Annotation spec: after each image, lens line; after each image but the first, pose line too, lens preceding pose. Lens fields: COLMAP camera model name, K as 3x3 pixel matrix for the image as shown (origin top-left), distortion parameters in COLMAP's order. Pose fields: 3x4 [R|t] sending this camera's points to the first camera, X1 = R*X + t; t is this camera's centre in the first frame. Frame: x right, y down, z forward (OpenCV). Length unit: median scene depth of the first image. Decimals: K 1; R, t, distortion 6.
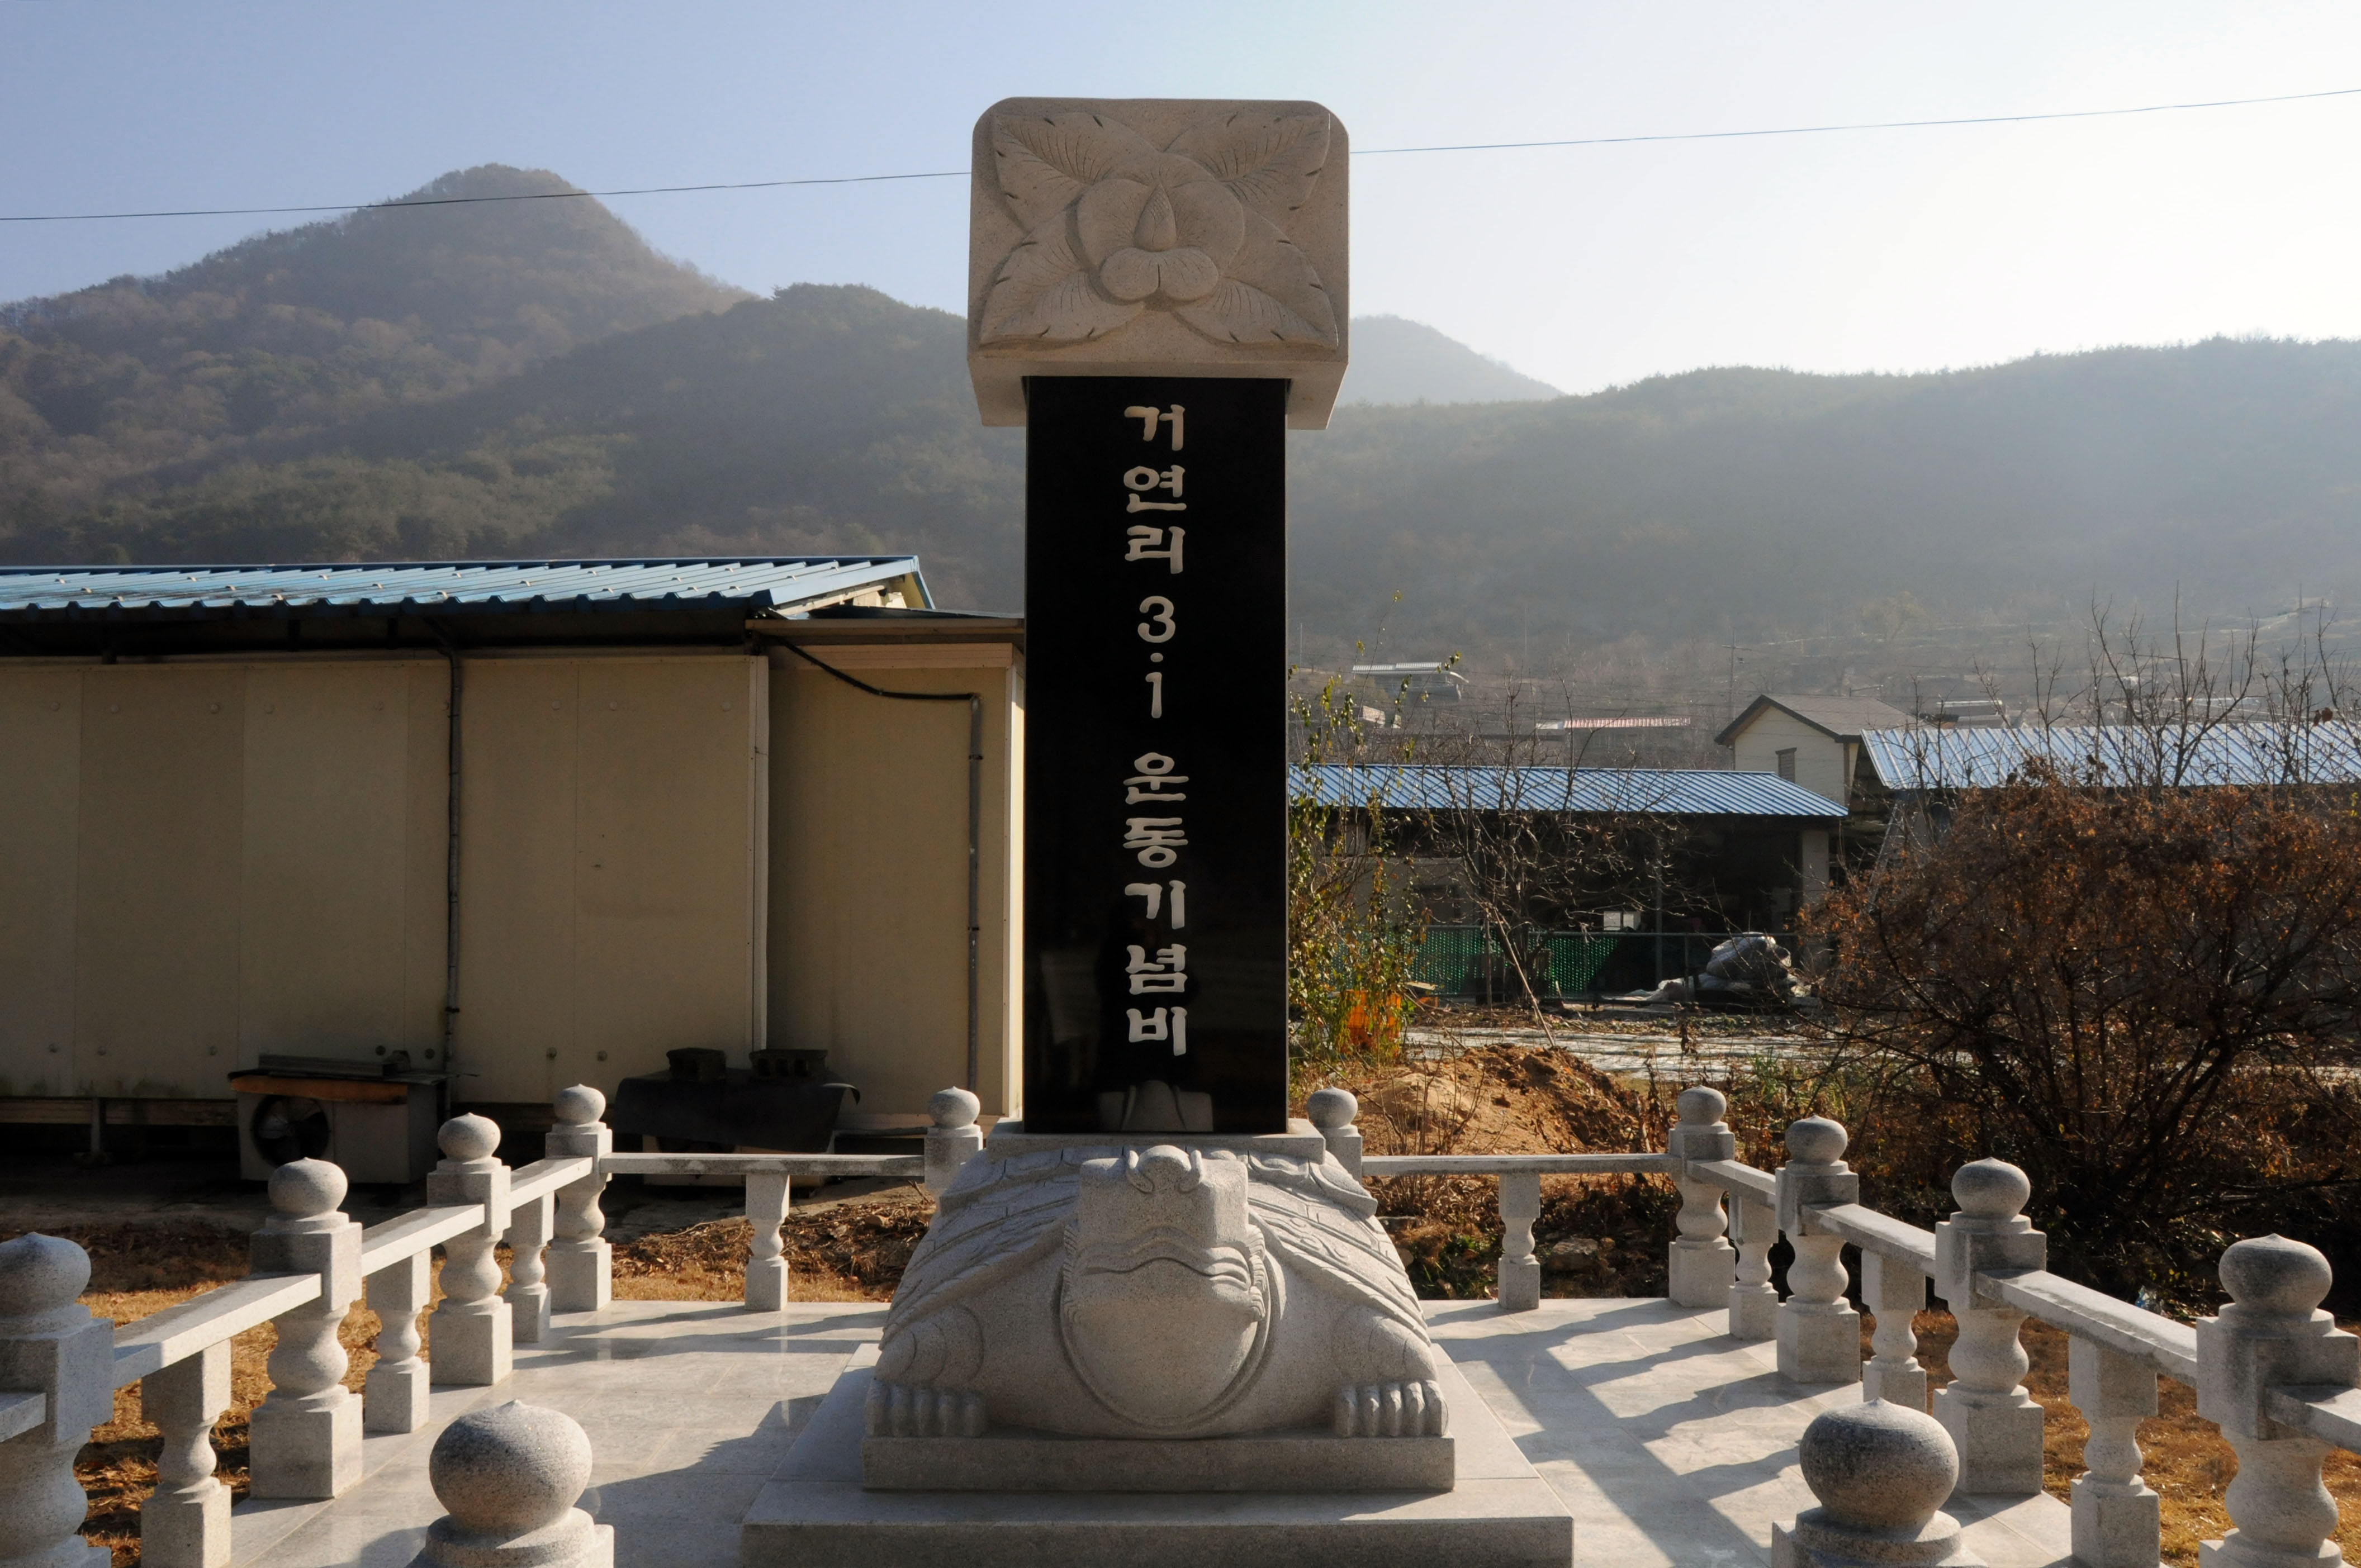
lens RADIAL K [[2638.4, 0, 1180.5], [0, 2638.4, 784.0], [0, 0, 1]] dist [-0.113957, 0.004875]
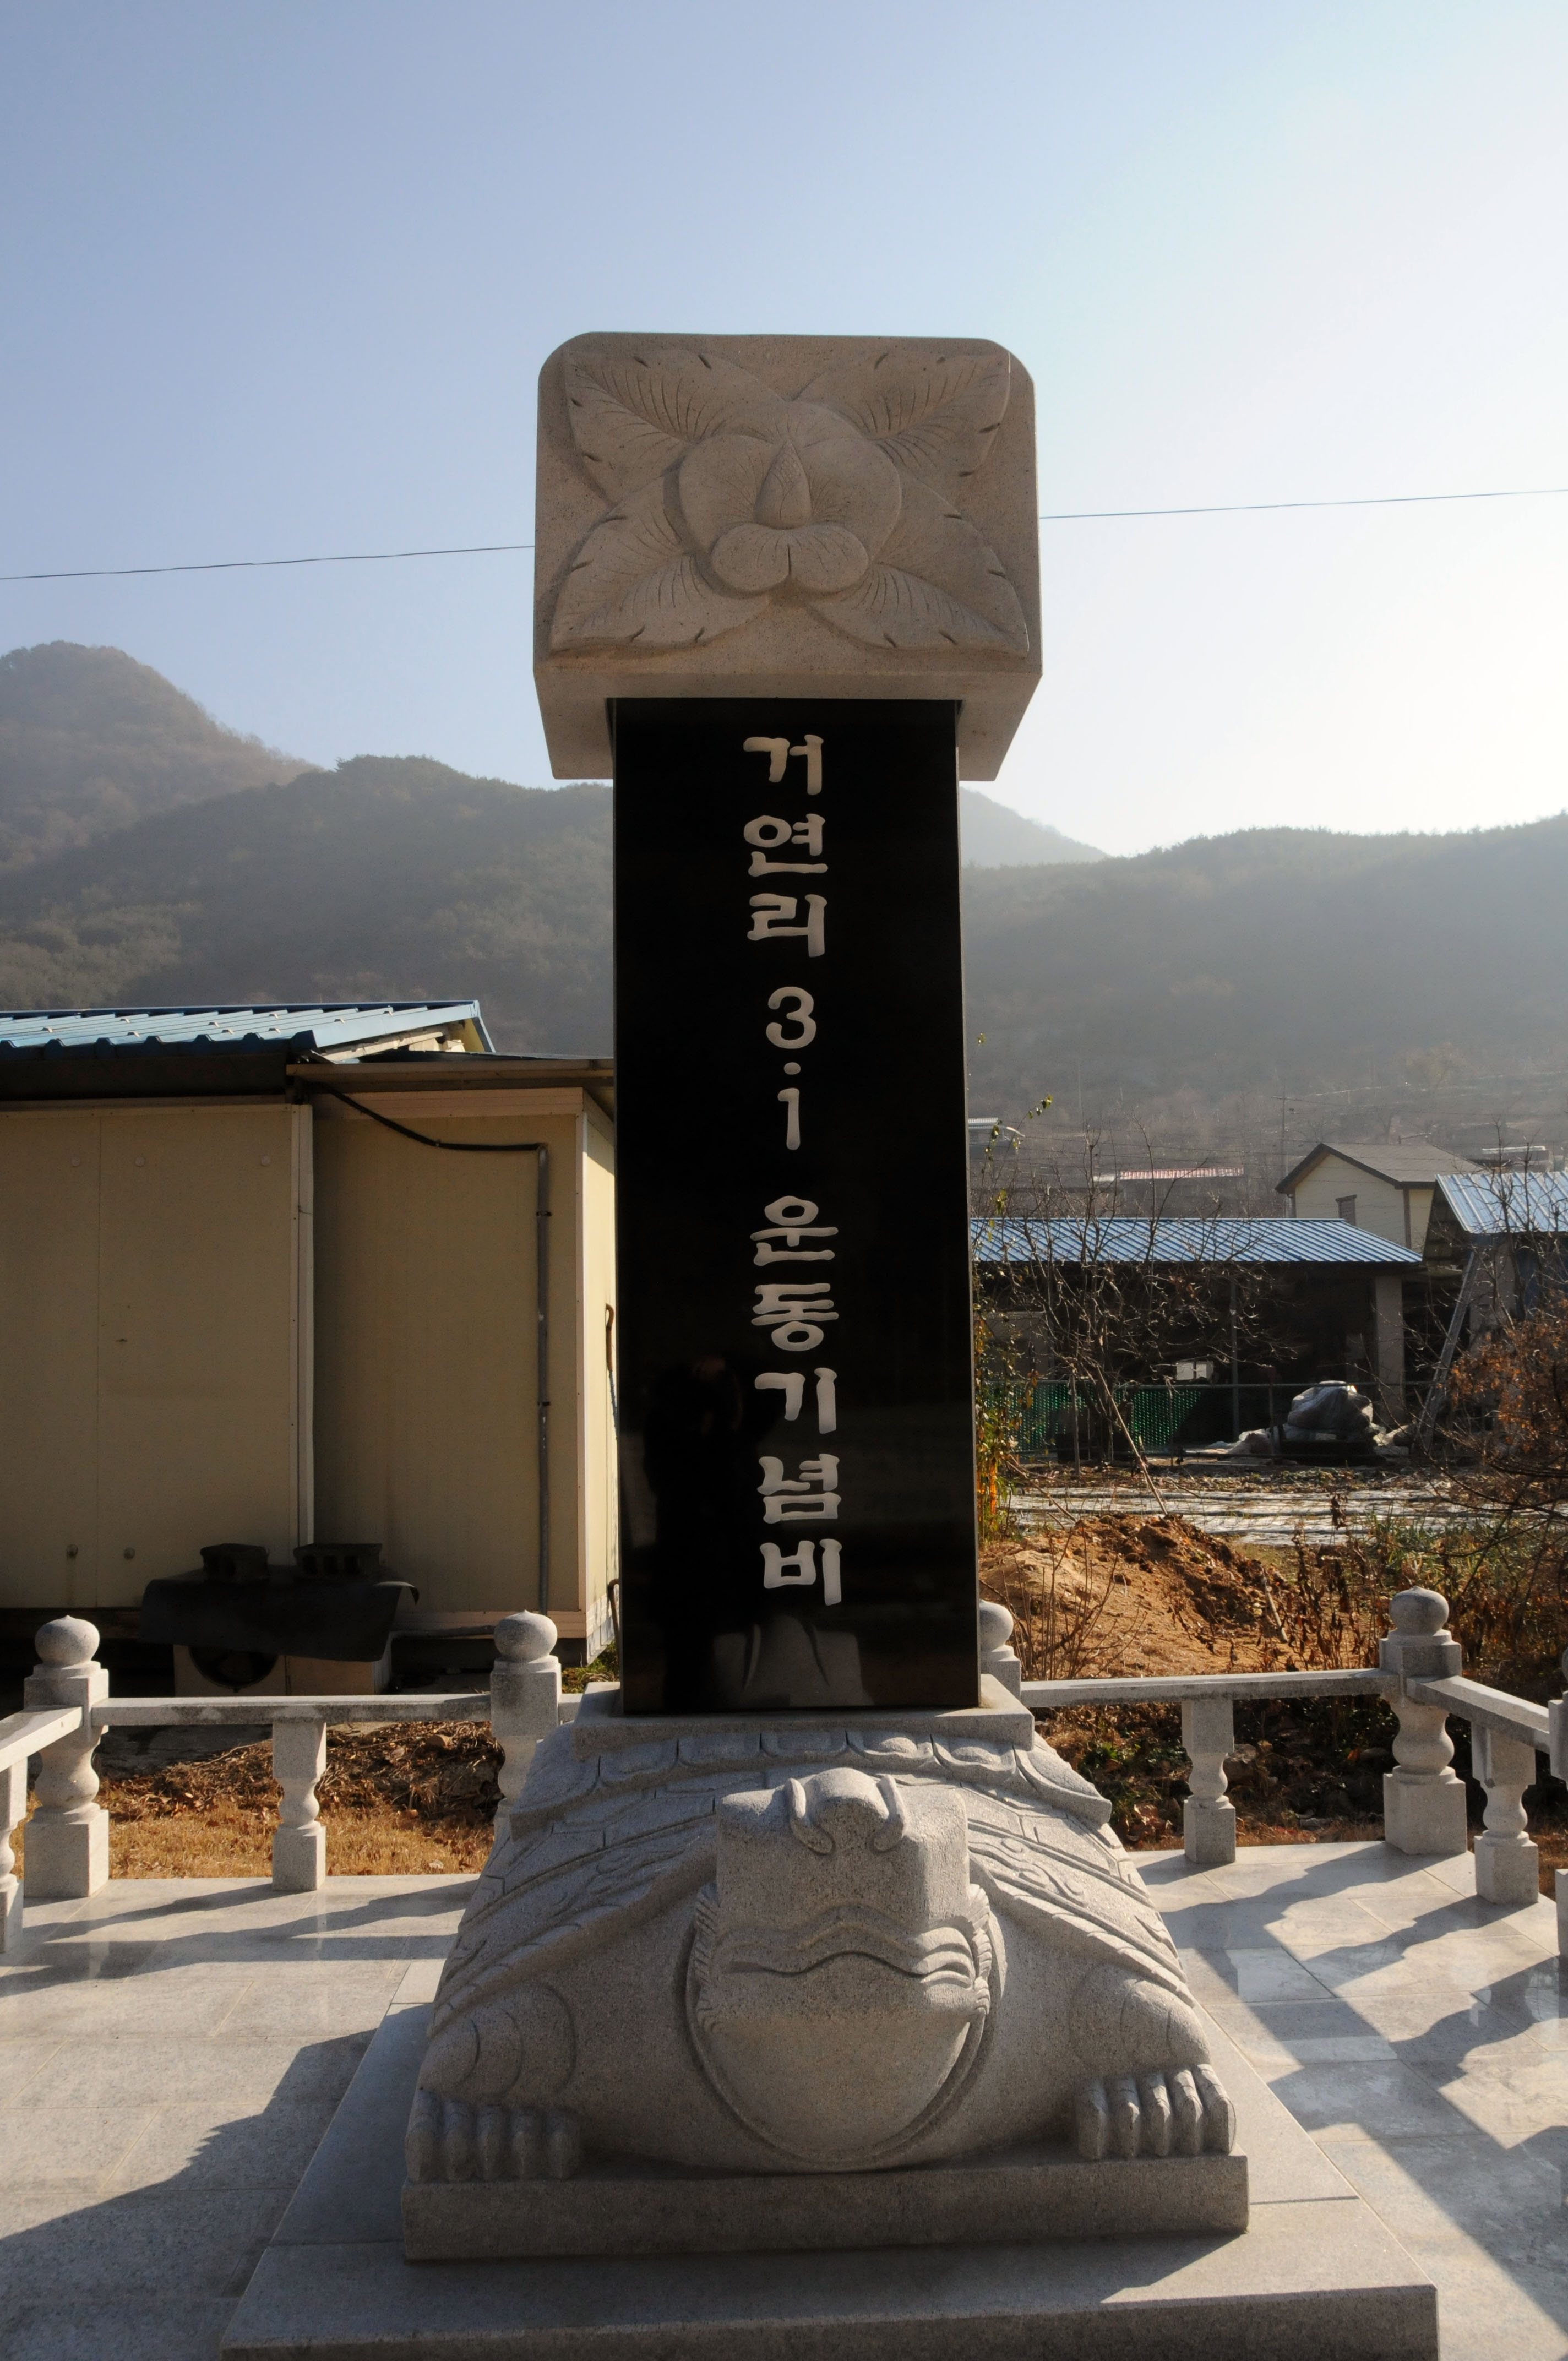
lens RADIAL K [[2014.8, 0, 784.0], [0, 2014.8, 1180.5], [0, 0, 1]] dist [-0.110194, 0.100629]
pose [[0.998835, -0.013790, 0.046247, -0.032670], [0.015194, 0.999430, -0.030160, 0.000723], [-0.045804, 0.030828, 0.998475, 0.370725]]
